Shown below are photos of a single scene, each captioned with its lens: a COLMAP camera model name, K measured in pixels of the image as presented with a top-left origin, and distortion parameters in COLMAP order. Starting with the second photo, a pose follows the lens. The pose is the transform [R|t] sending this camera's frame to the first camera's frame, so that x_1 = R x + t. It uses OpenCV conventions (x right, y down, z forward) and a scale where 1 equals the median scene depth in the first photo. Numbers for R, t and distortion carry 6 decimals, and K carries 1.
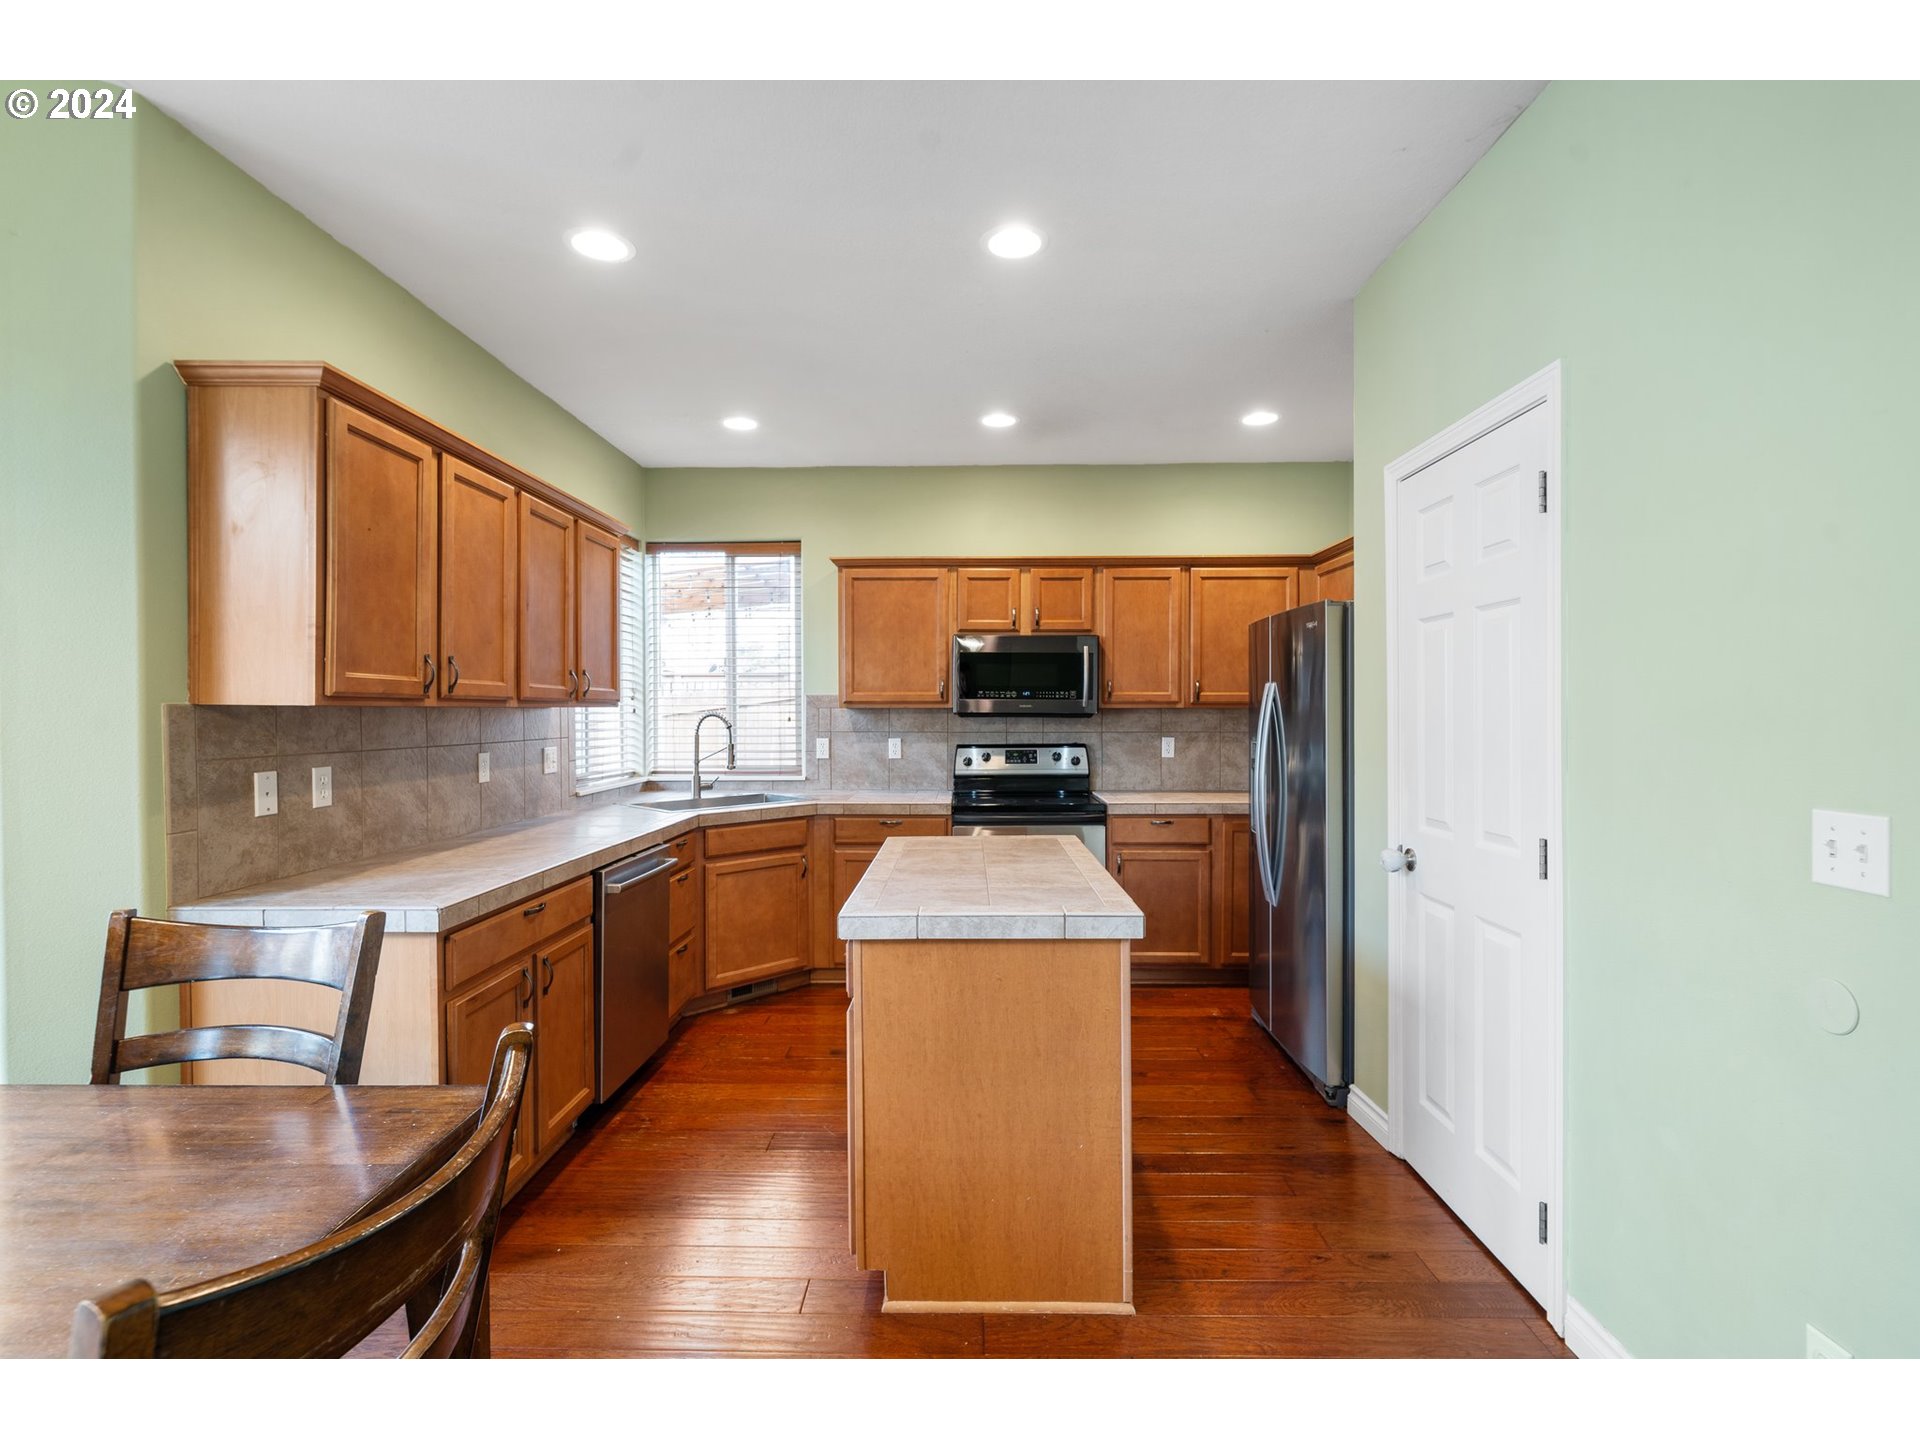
lens RADIAL K [[906.0, 0, 958.3], [0, 906.0, 723.8], [0, 0, 1]] dist [0.000432, 0.000232]
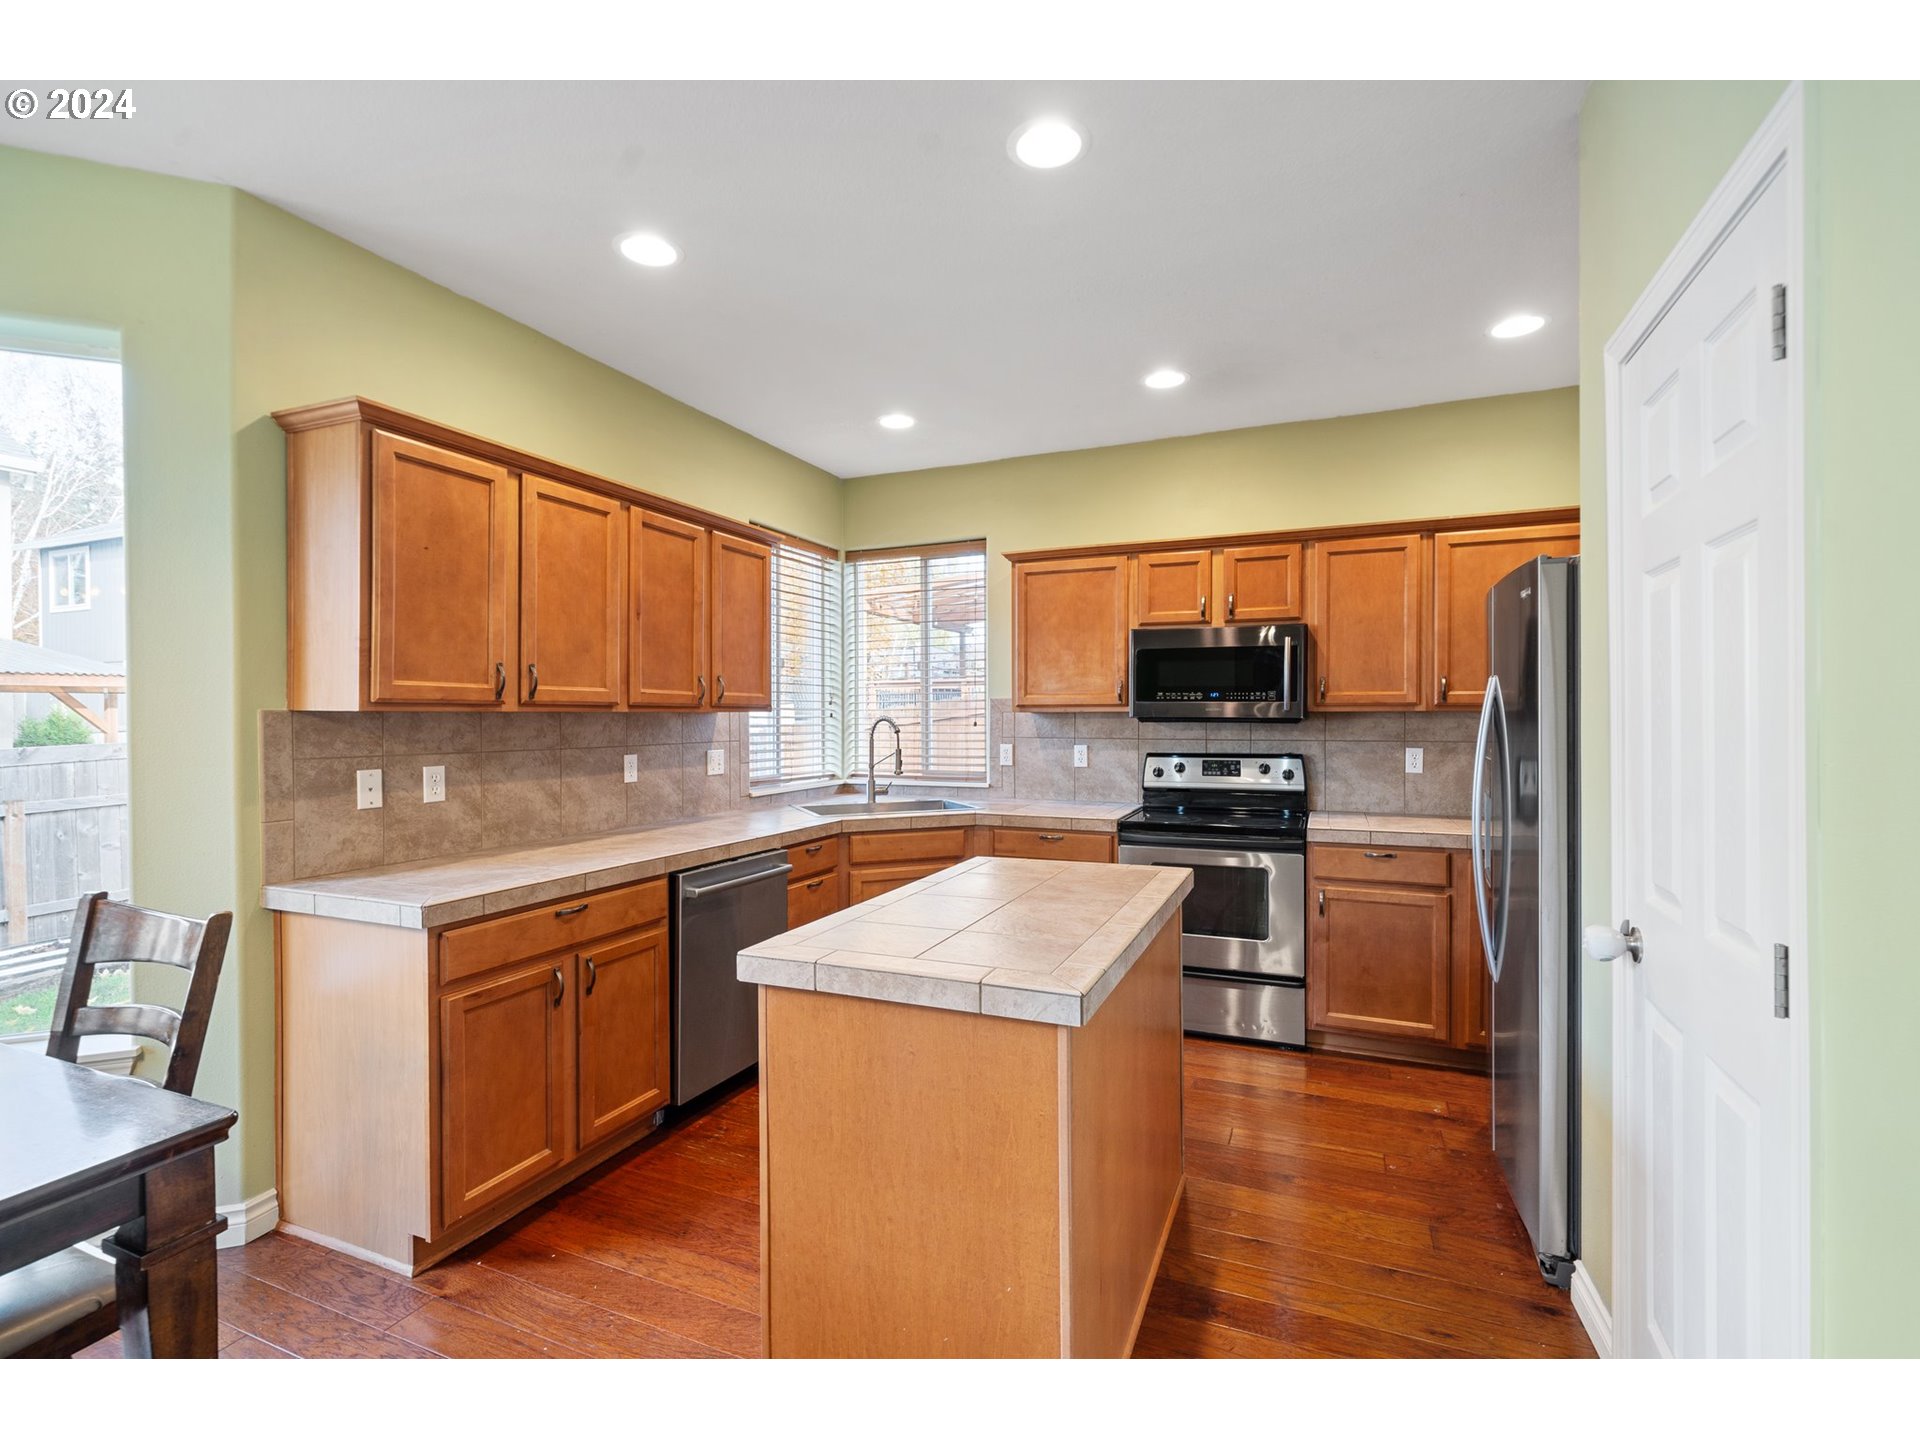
lens RADIAL K [[886.2, 0, 945.8], [0, 886.2, 724.6], [0, 0, 1]] dist [0.000949, 0.000061]
pose [[0.923720, 0.003488, -0.383052, 0.159683], [-0.004772, 0.999986, -0.002402, -0.002053], [0.383038, 0.004047, 0.923724, 0.126074]]
